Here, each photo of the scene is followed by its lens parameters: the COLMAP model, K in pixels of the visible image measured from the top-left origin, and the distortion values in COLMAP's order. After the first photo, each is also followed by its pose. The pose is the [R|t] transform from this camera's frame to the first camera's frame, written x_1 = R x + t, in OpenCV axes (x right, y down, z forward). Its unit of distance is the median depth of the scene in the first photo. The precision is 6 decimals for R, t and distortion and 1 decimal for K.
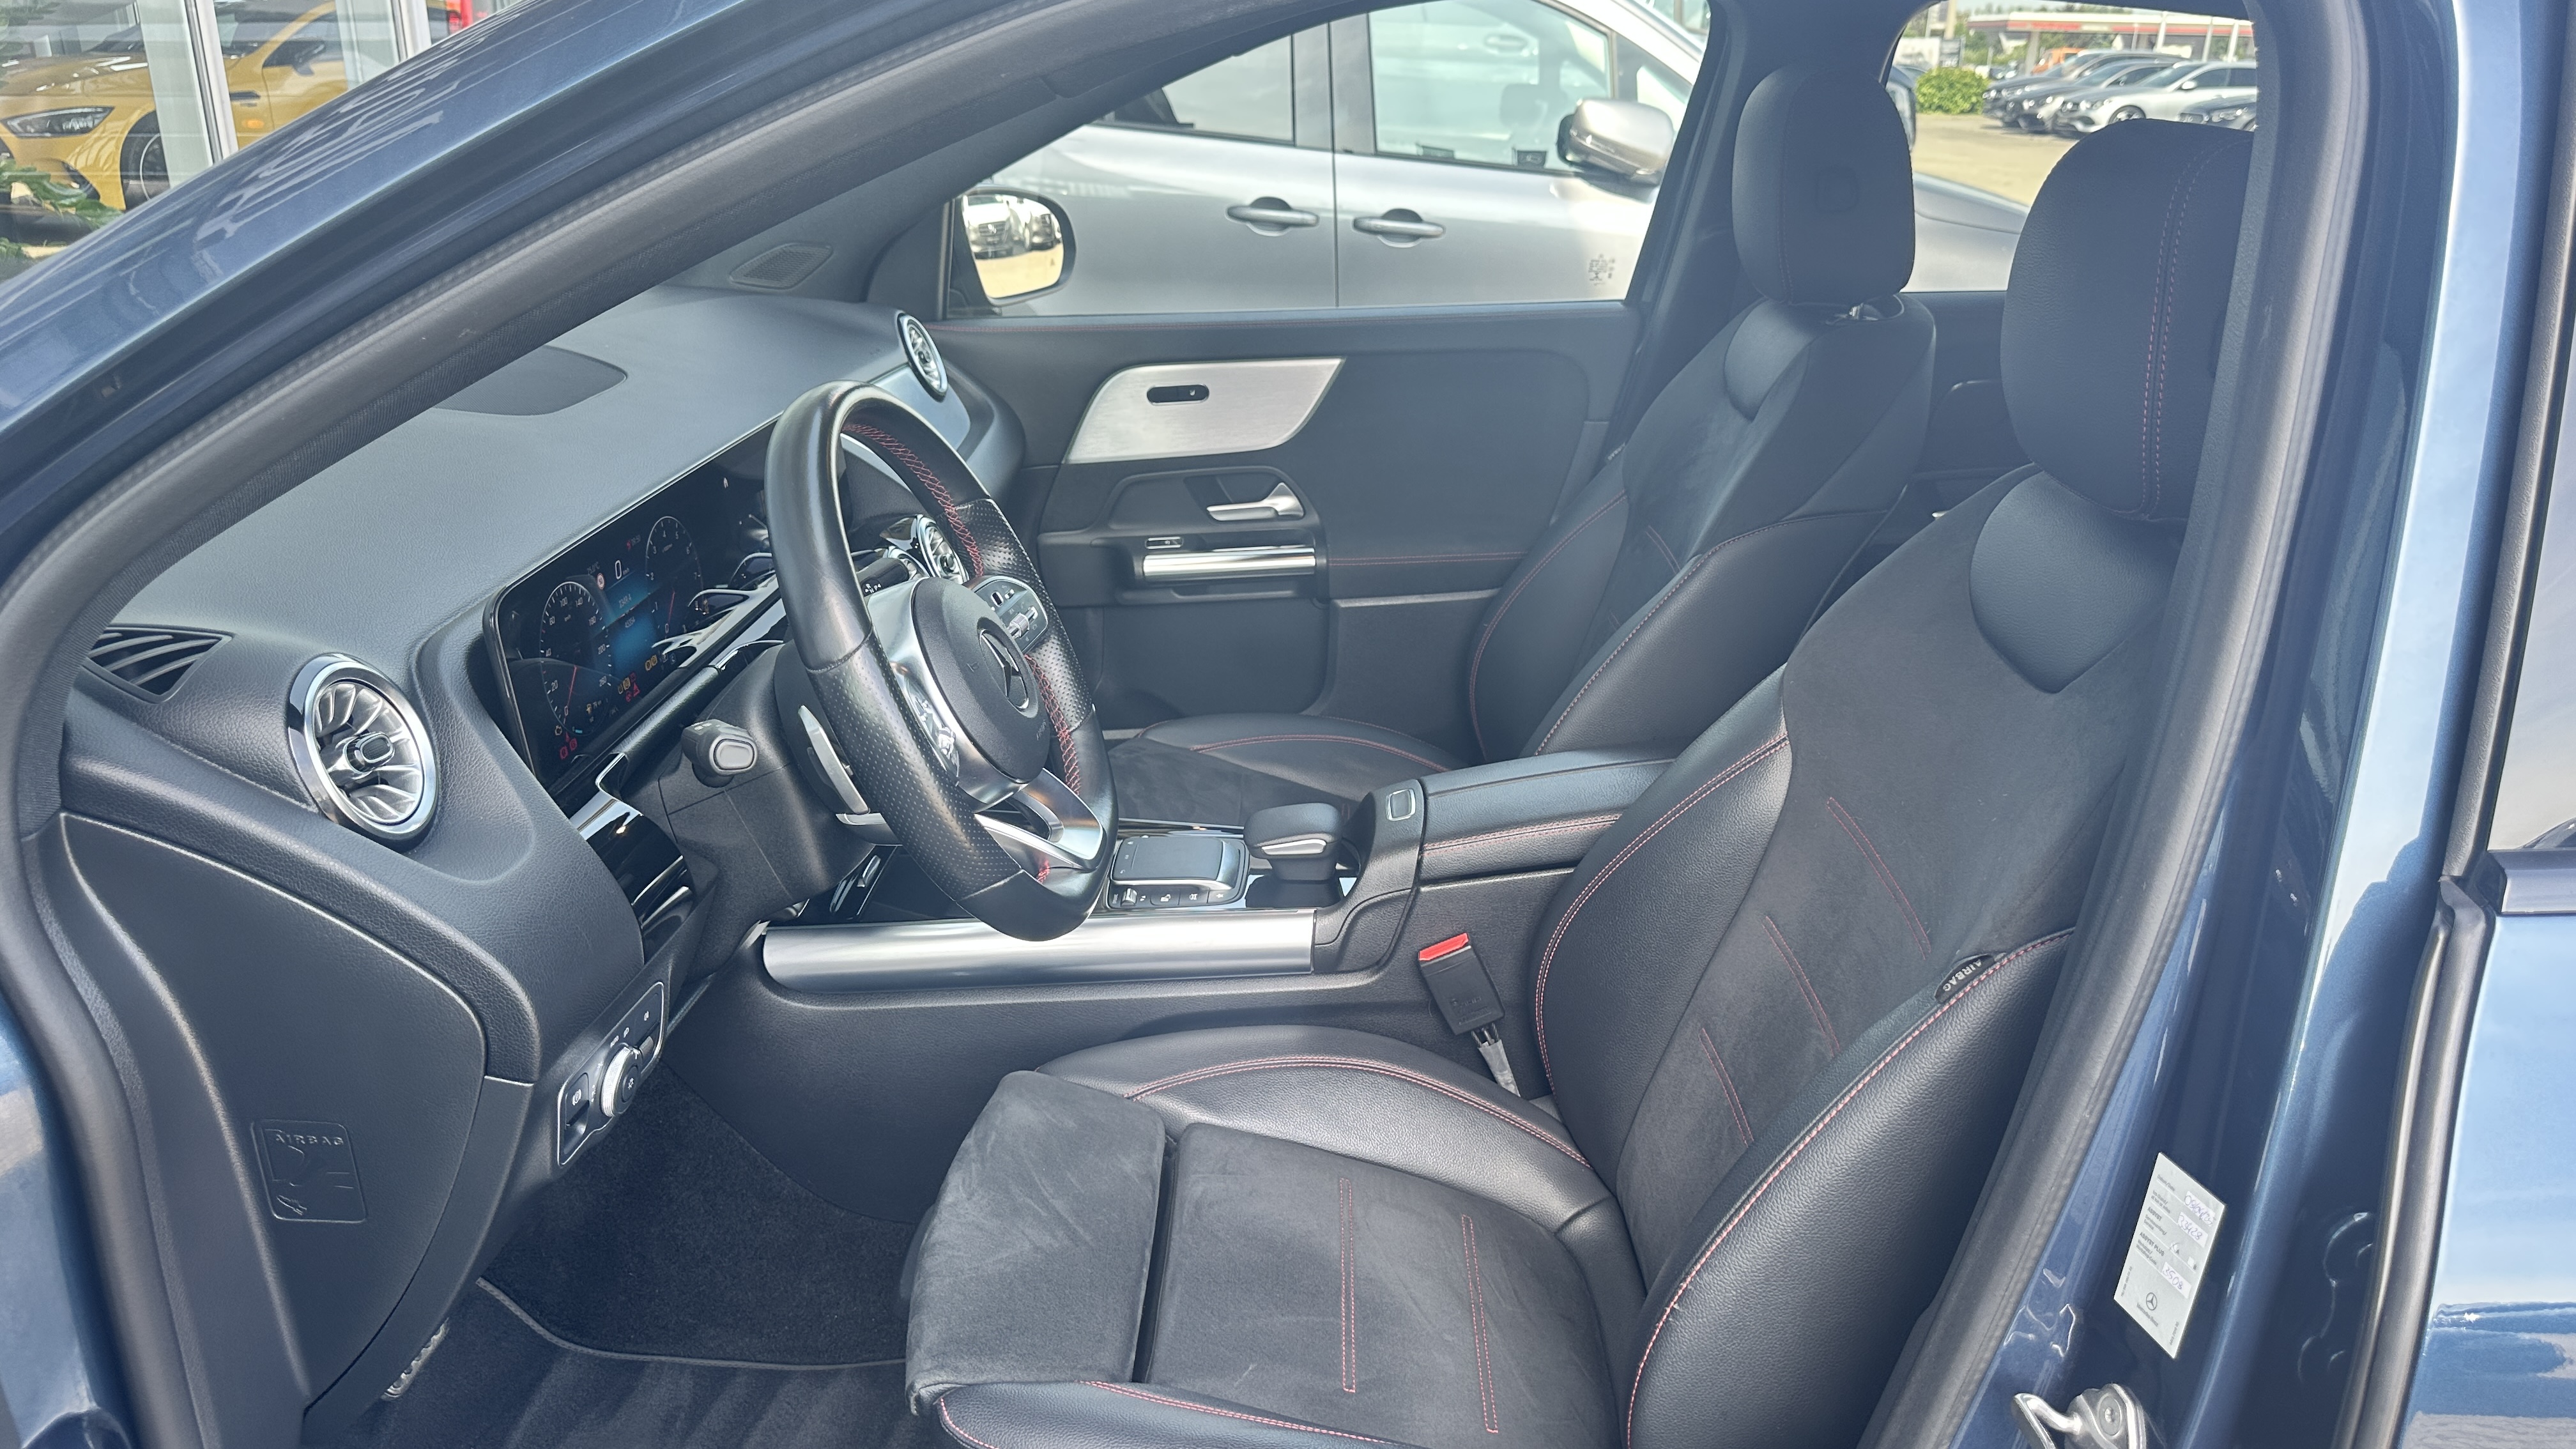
lens RADIAL K [[1804.5, 0, 1306.7], [0, 1804.5, 734.0], [0, 0, 1]] dist [0.052880, -0.064873]
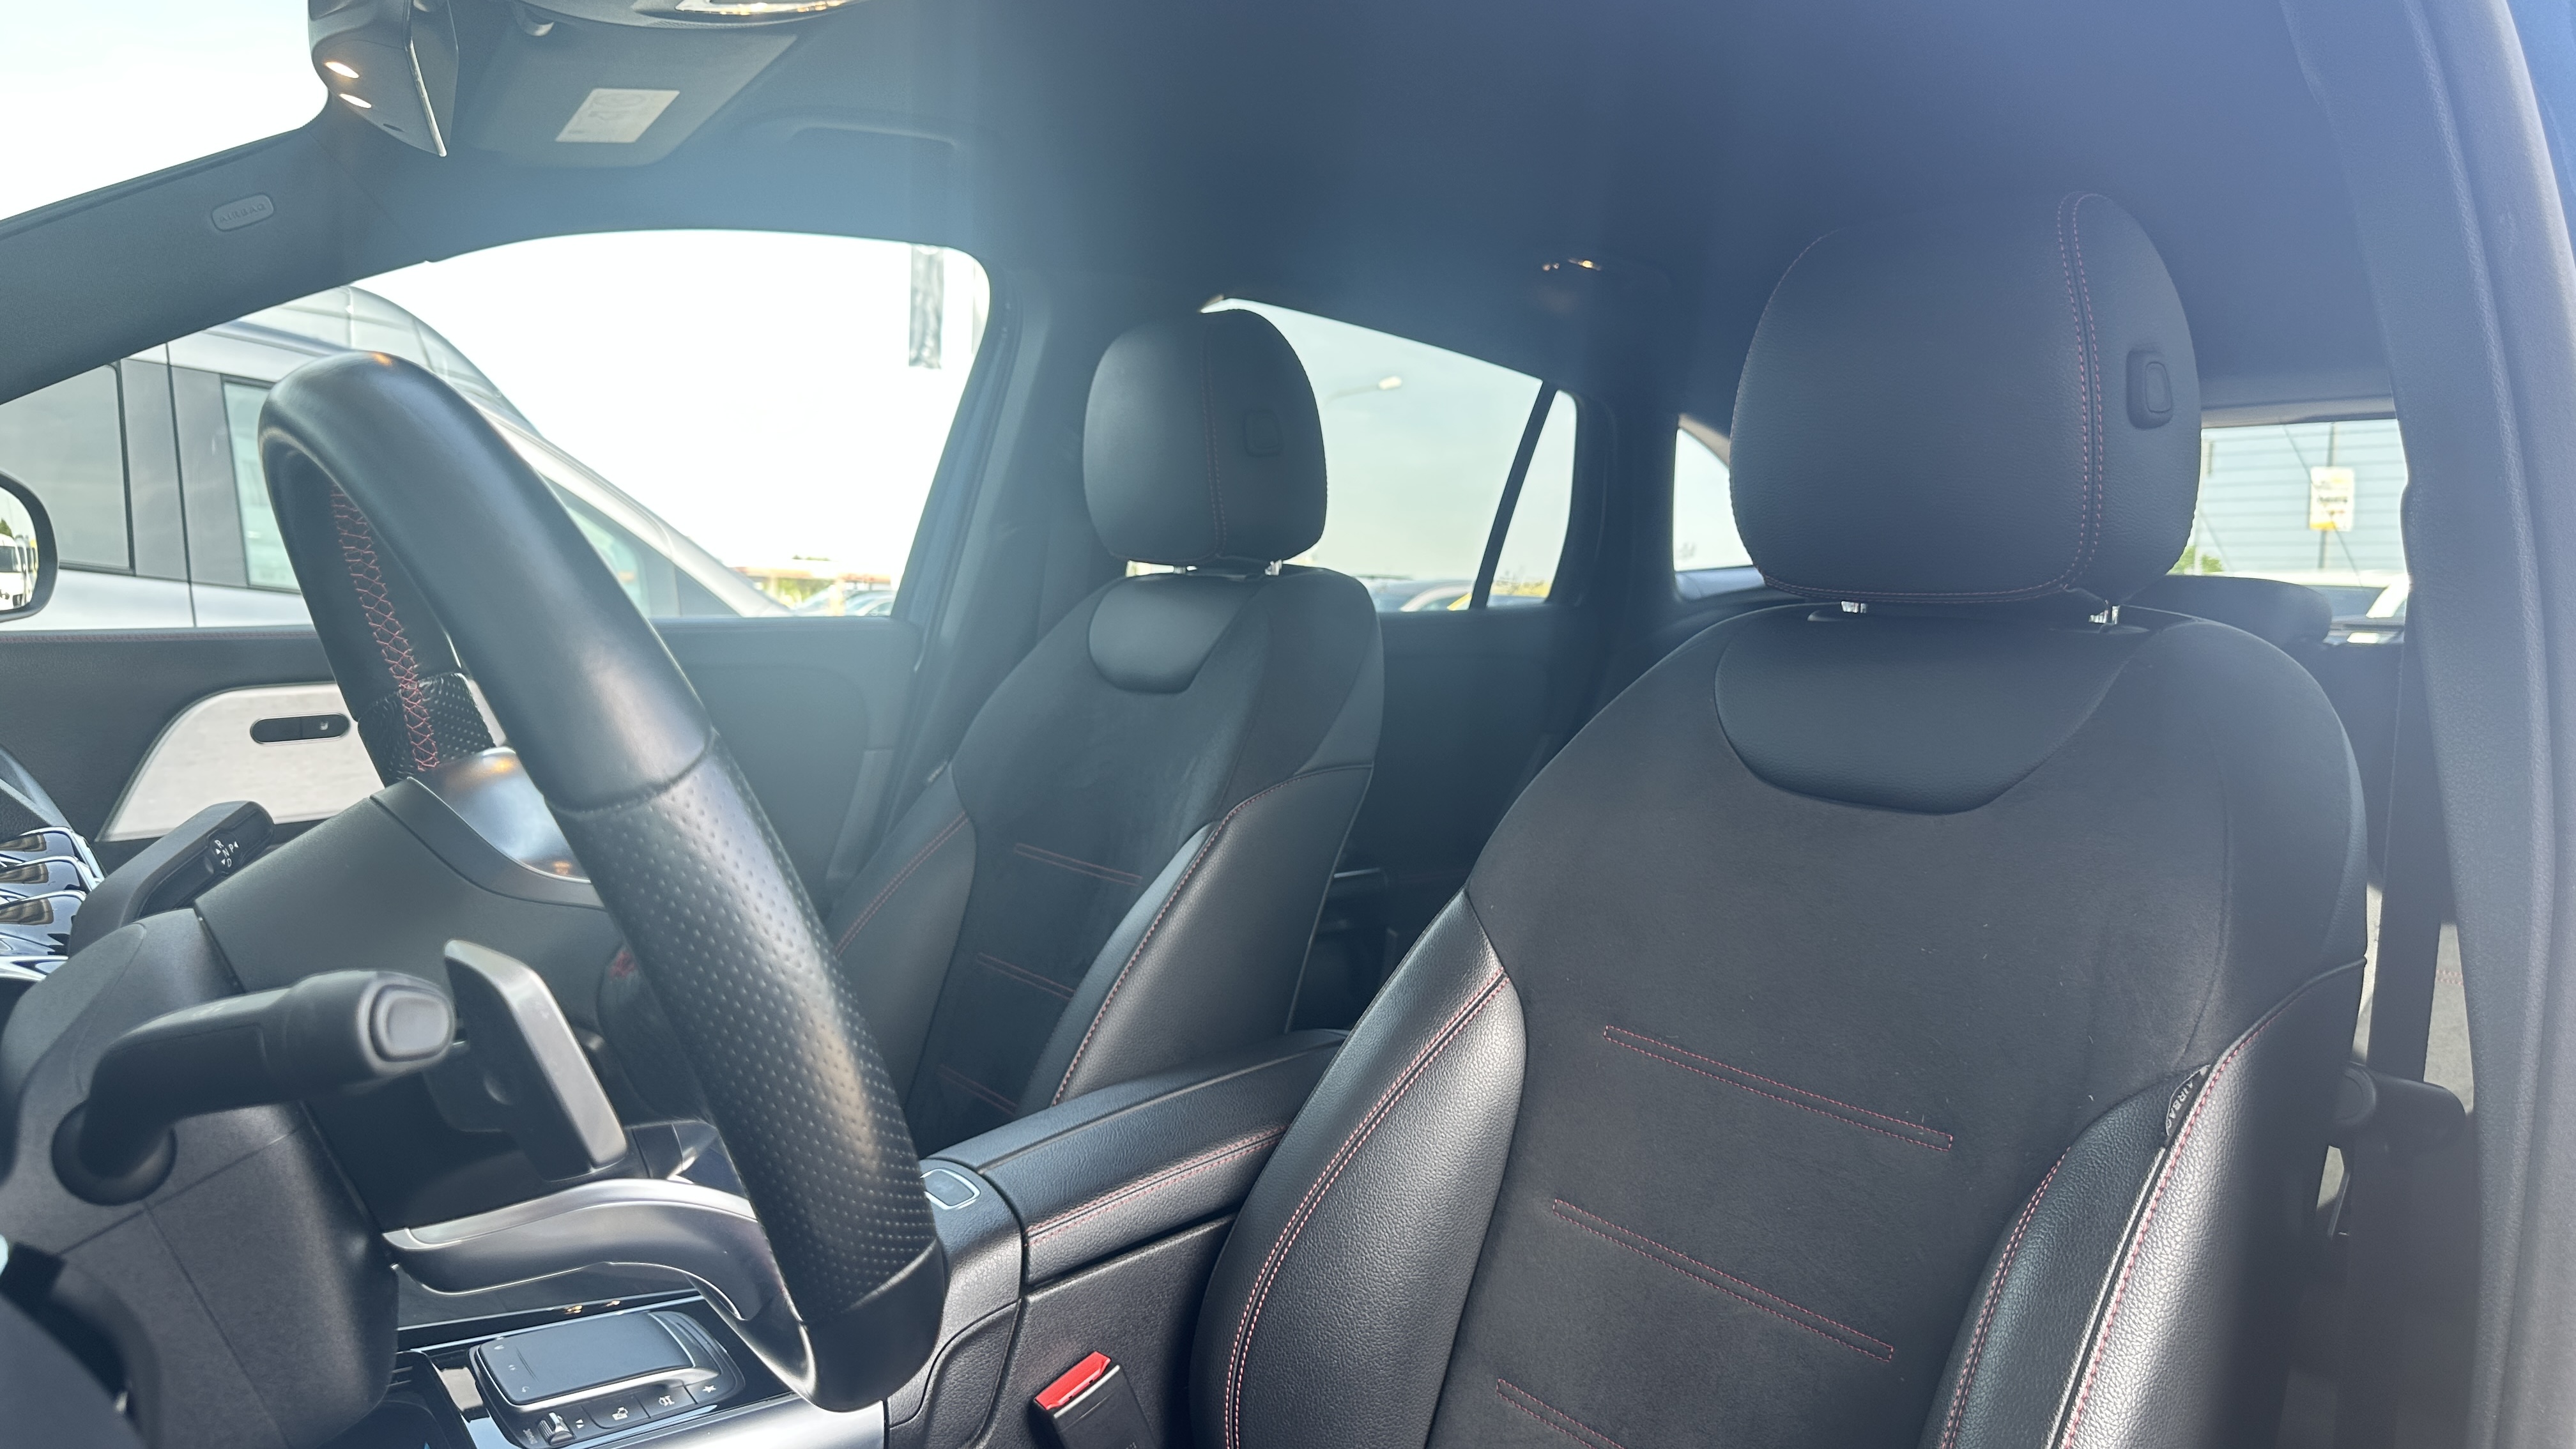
lens RADIAL K [[1804.5, 0, 1280.5], [0, 1804.5, 711.2], [0, 0, 1]] dist [0.052880, -0.064873]
pose [[0.805125, -0.018407, 0.592819, -0.192016], [0.190136, 0.954776, -0.228584, 0.036503], [-0.561802, 0.296755, 0.772214, 0.266200]]
